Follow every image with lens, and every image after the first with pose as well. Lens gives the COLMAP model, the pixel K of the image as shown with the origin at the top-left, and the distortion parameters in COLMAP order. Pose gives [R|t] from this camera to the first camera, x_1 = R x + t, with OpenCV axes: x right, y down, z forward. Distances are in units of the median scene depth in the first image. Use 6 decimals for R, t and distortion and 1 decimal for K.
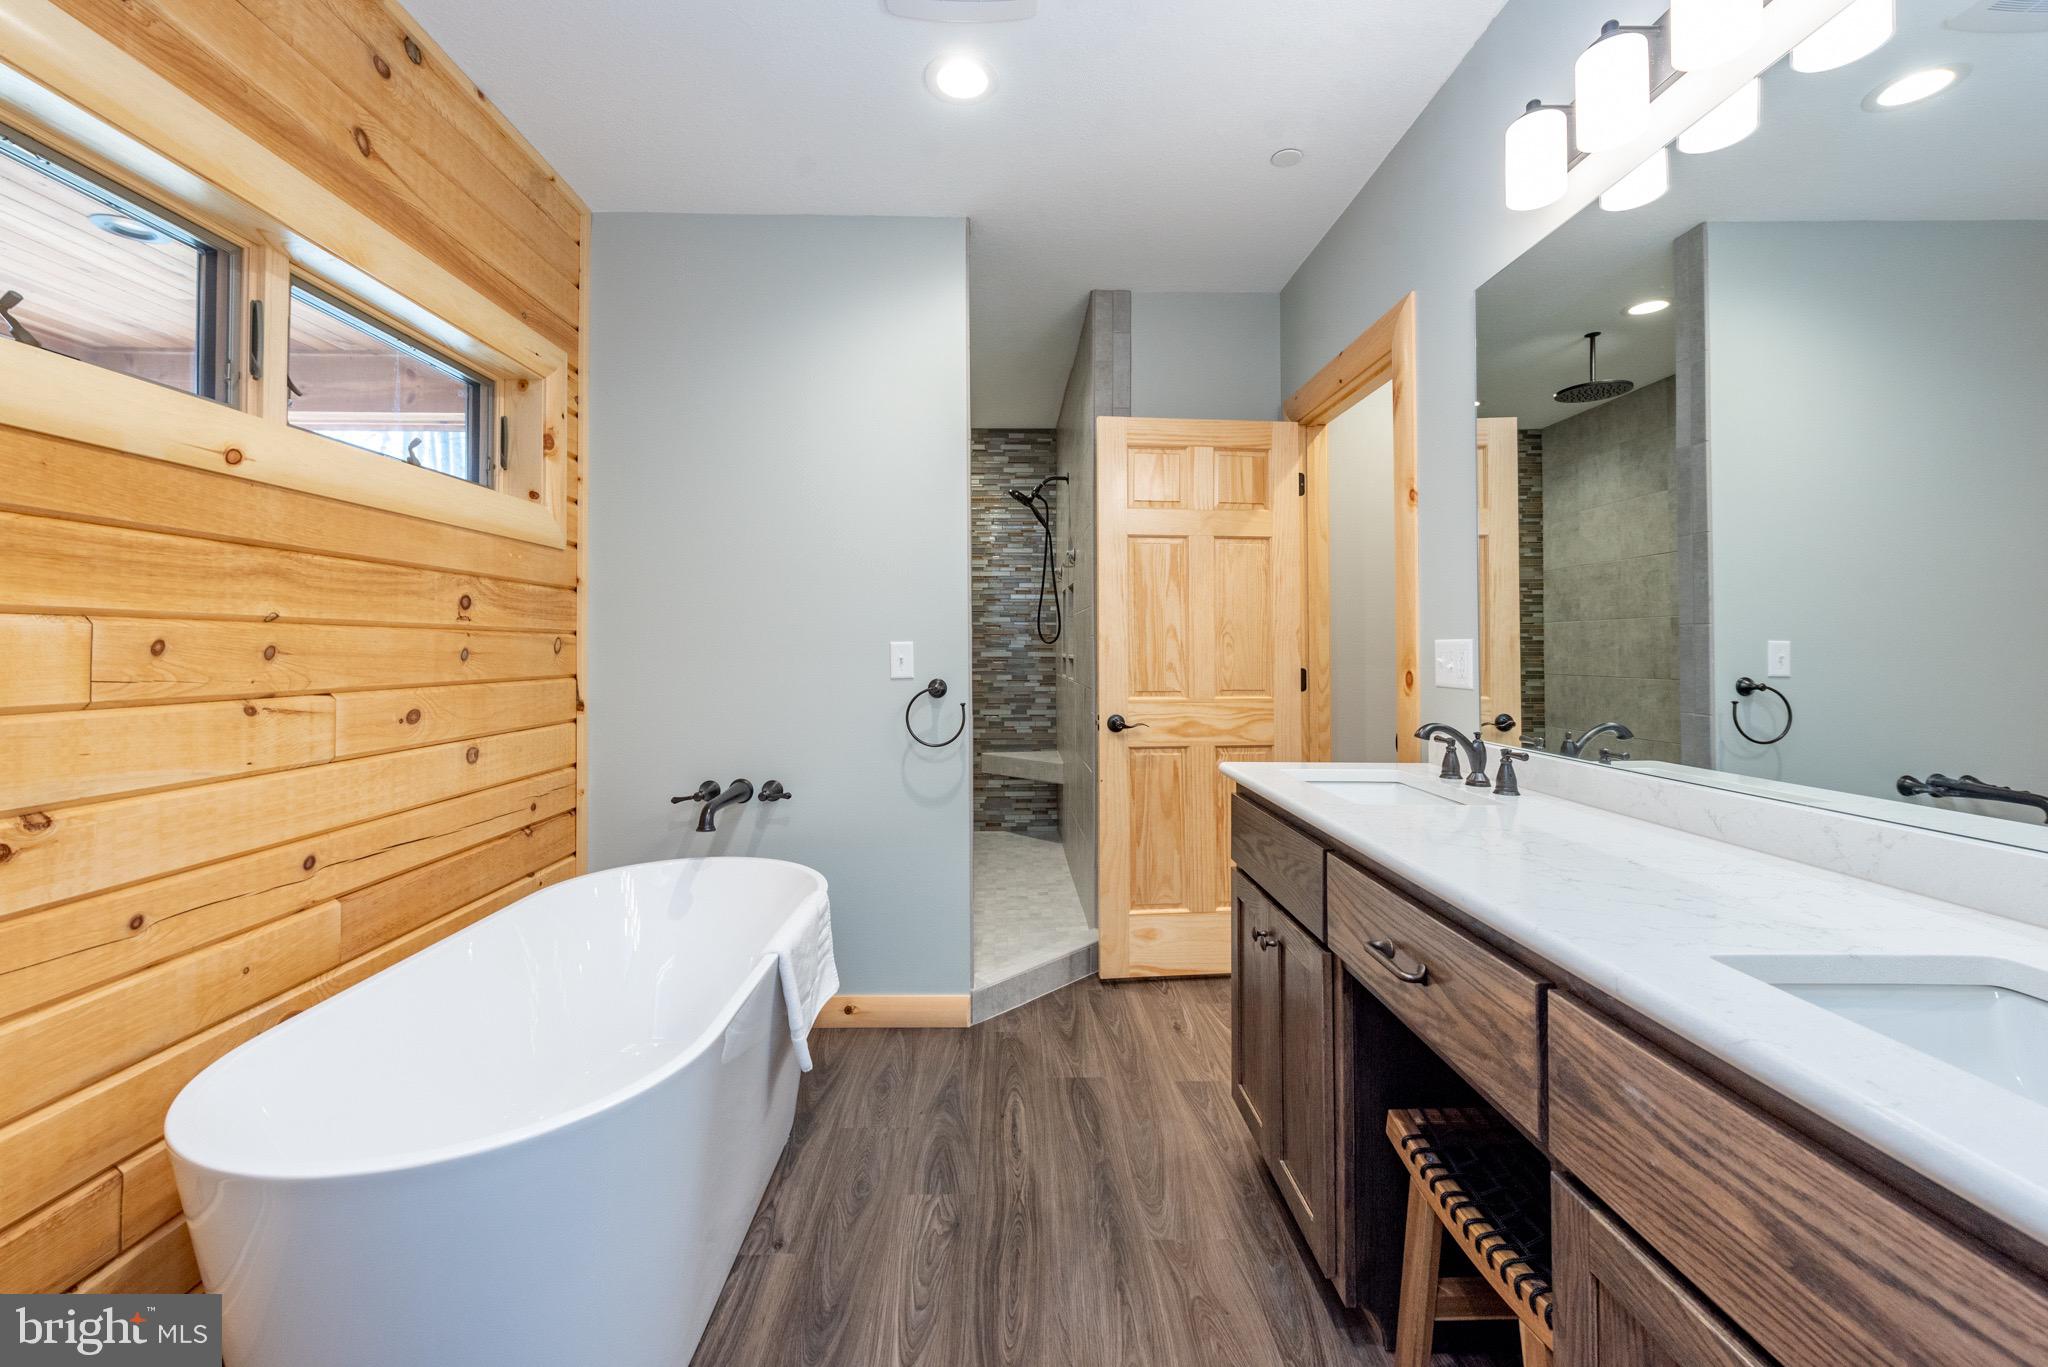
lens RADIAL K [[809.9, 0, 1014.2], [0, 809.9, 629.6], [0, 0, 1]] dist [0.002770, -0.000576]
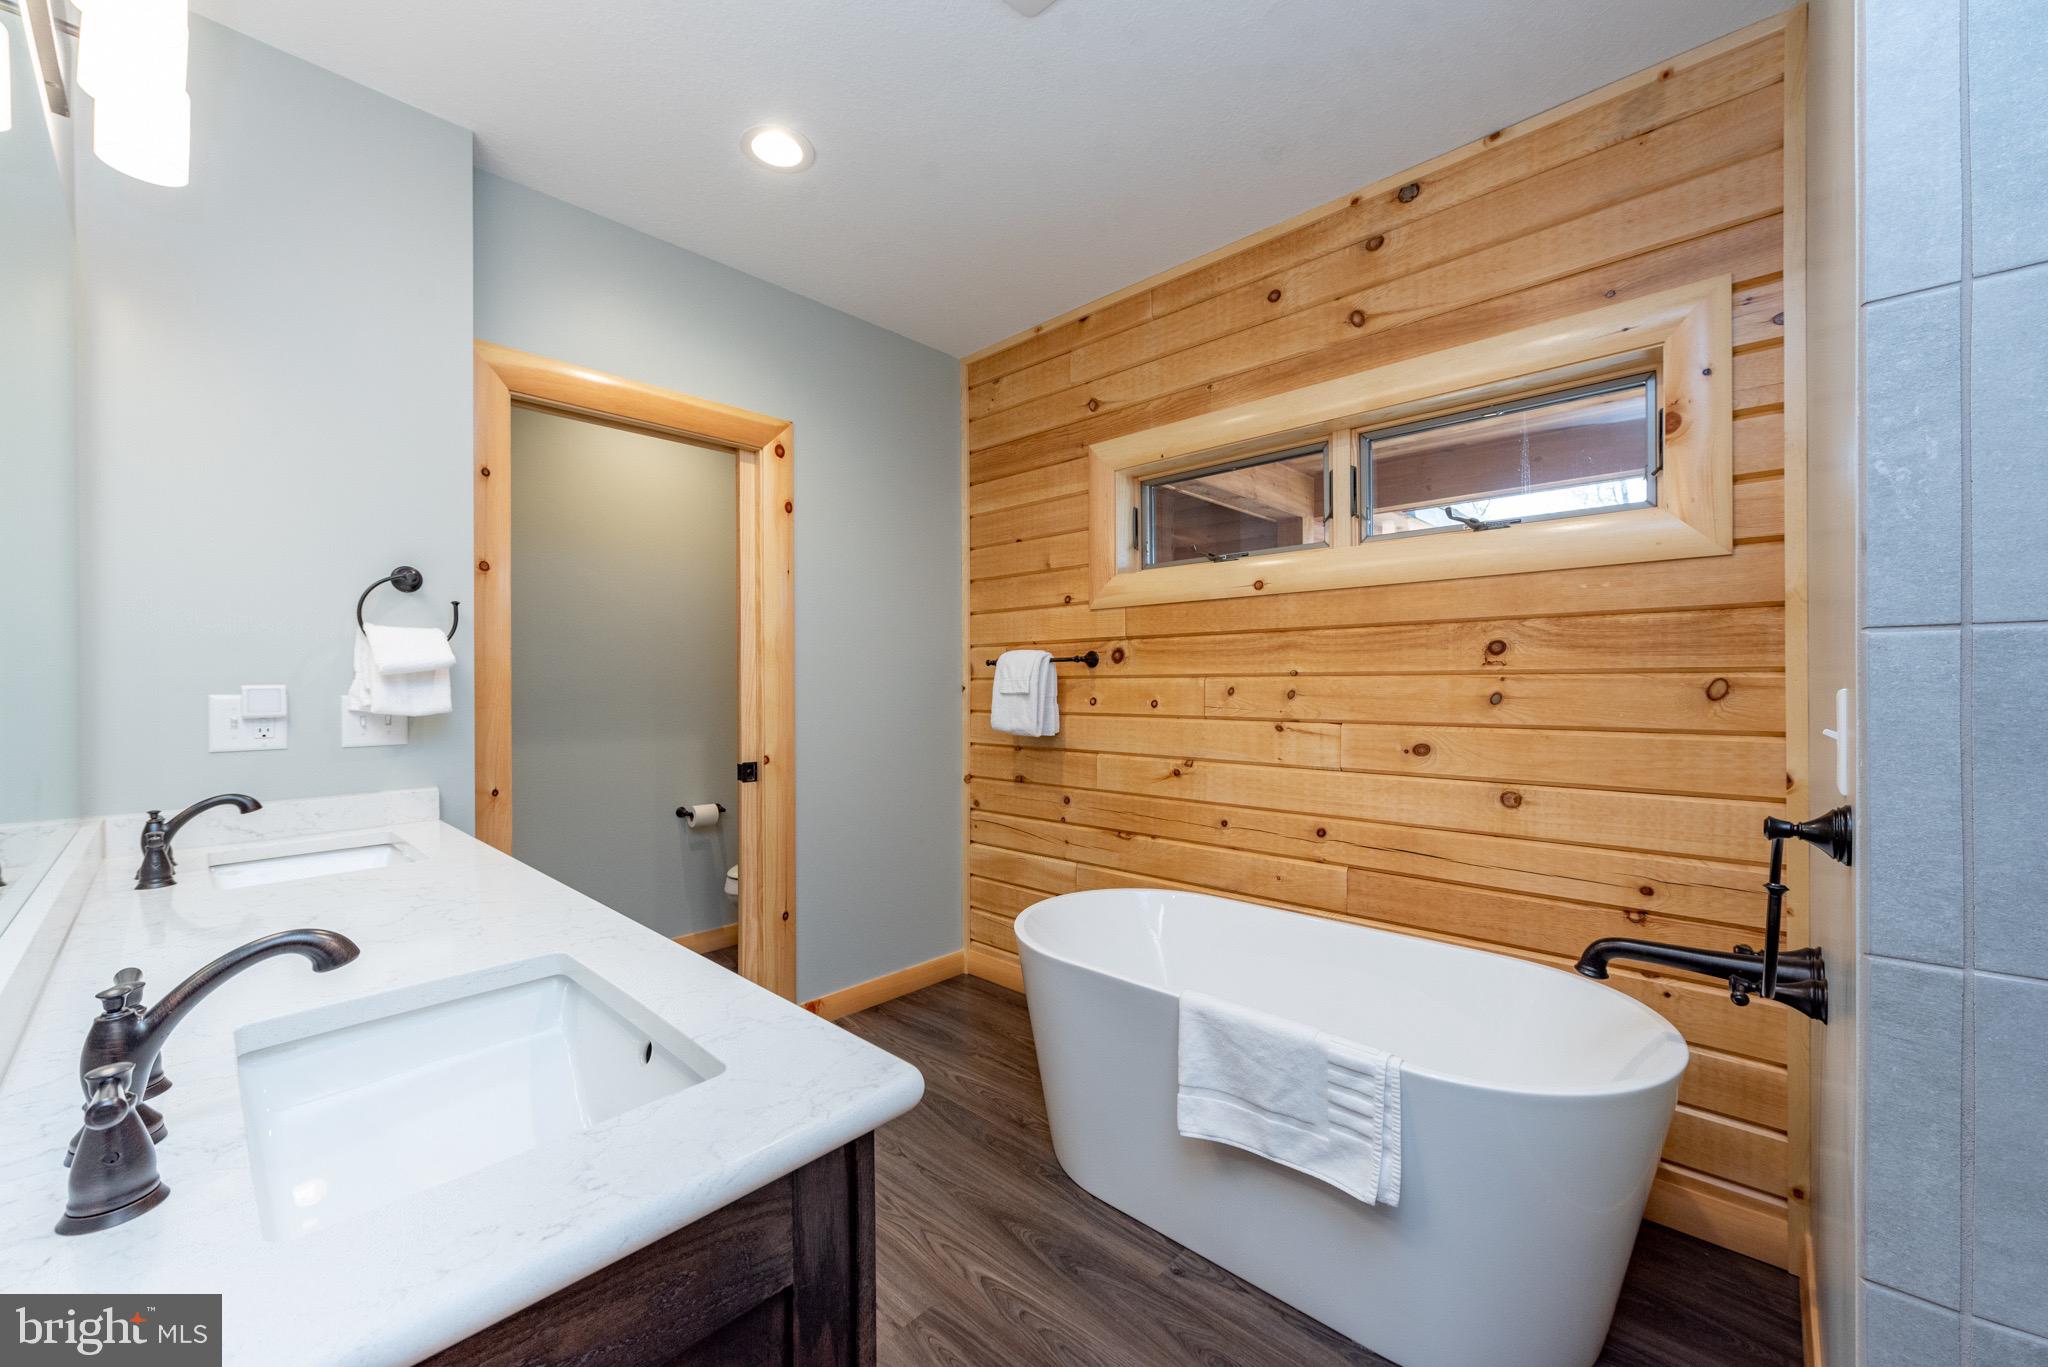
lens RADIAL K [[809.9, 0, 1024.7], [0, 809.9, 690.4], [0, 0, 1]] dist [0.002770, -0.000576]
pose [[-0.701223, 0.006891, -0.712909, 0.517766], [0.019869, 0.999754, -0.009879, 0.020744], [0.712665, -0.021092, -0.701187, 1.434061]]
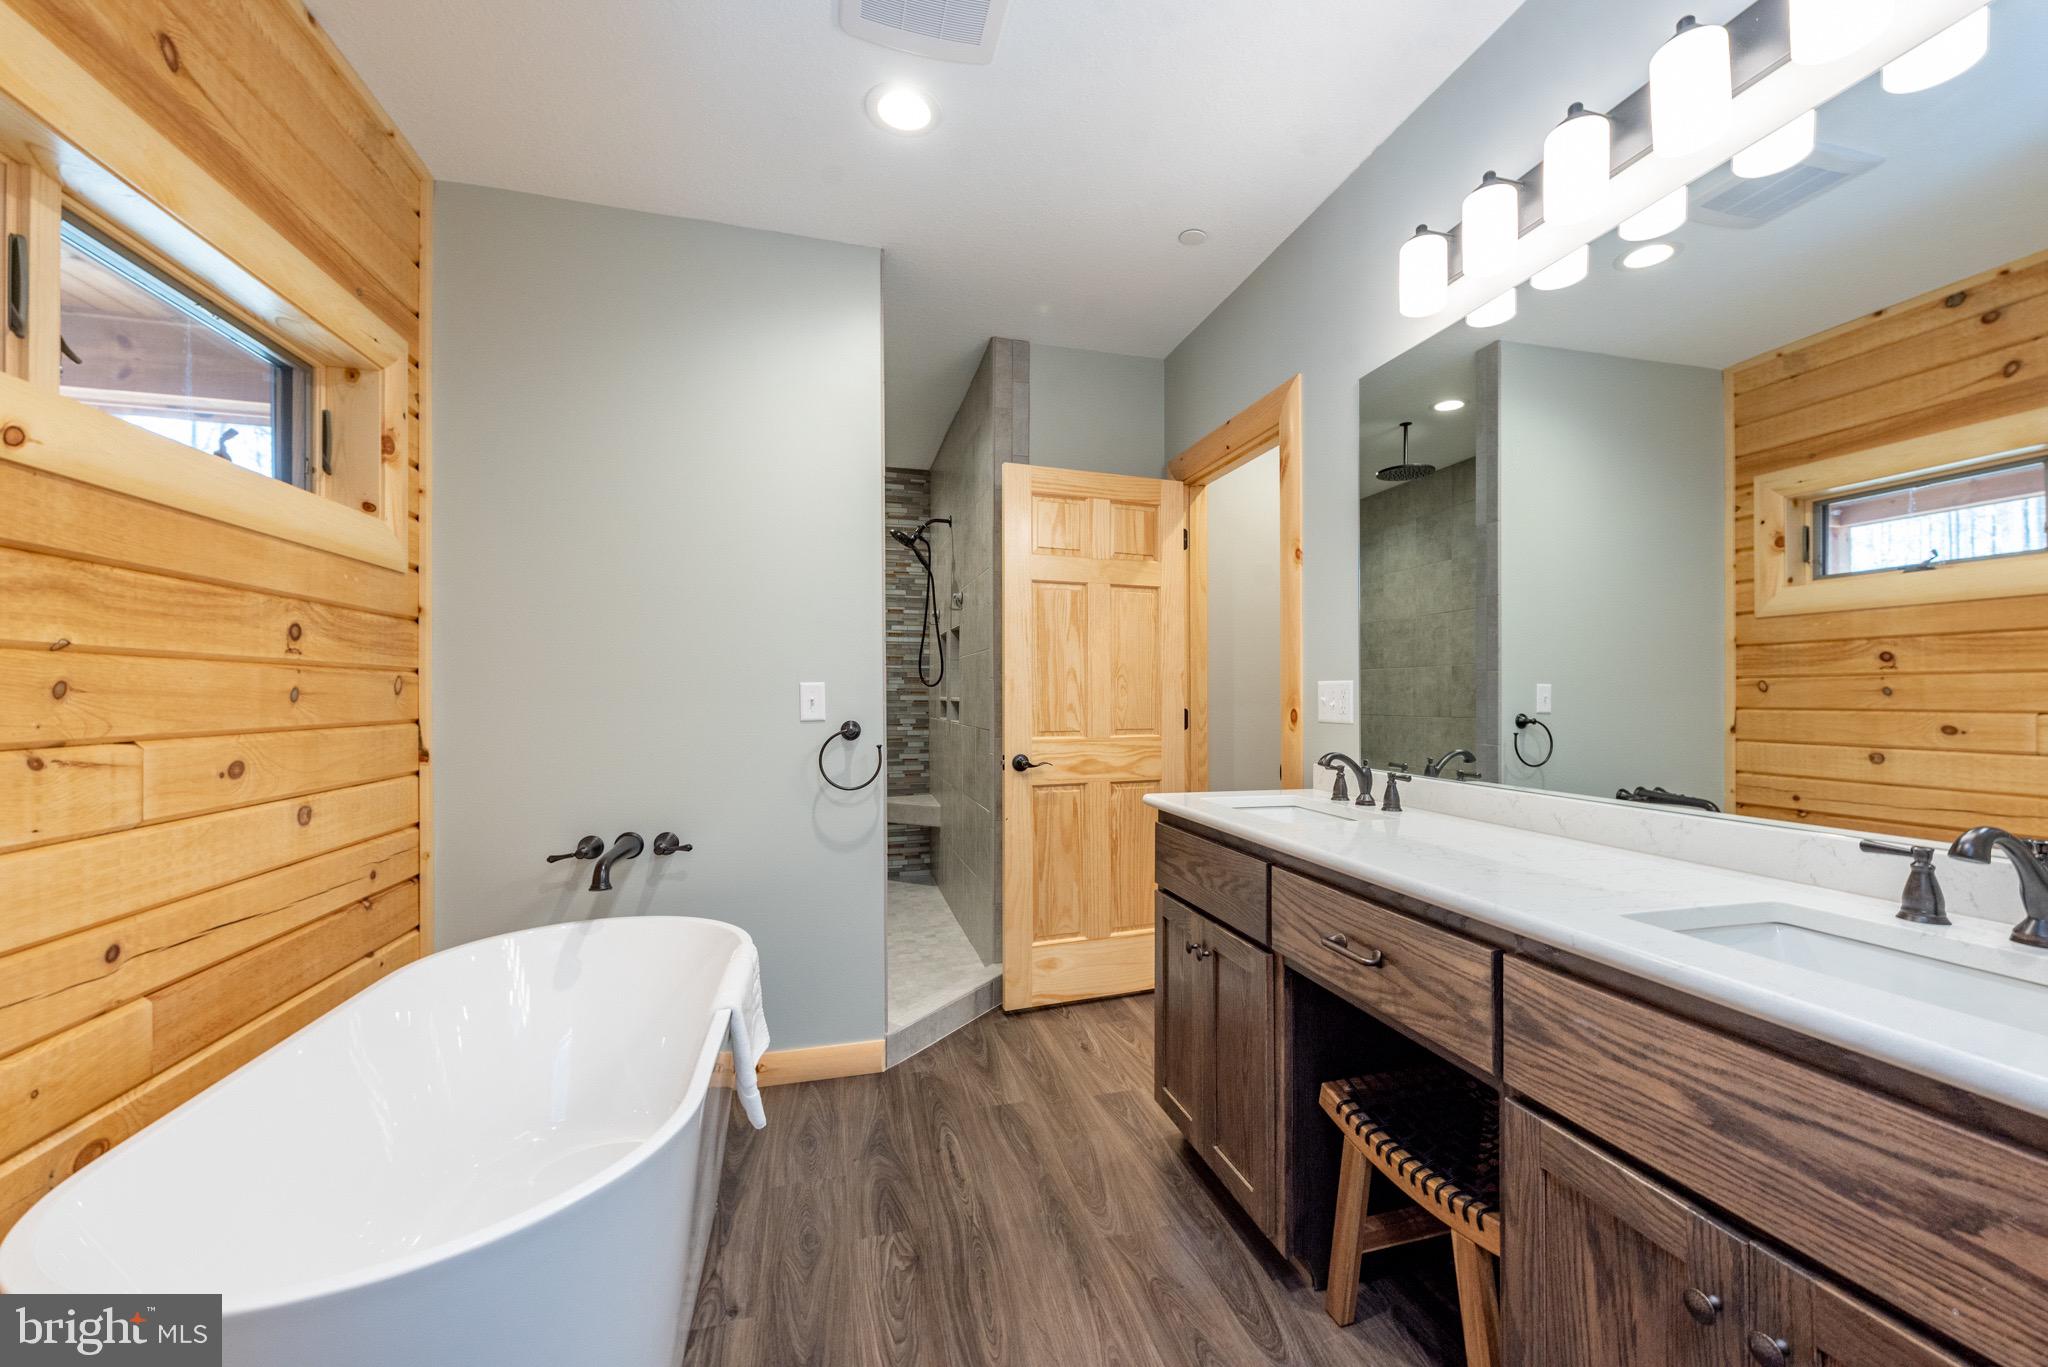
lens RADIAL K [[809.9, 0, 1062.5], [0, 809.9, 685.6], [0, 0, 1]] dist [0.002770, -0.000576]
pose [[0.964660, 0.002205, 0.263488, -0.152577], [-0.005508, 0.999915, 0.011796, 0.007942], [-0.263440, -0.012830, 0.964591, -0.011161]]
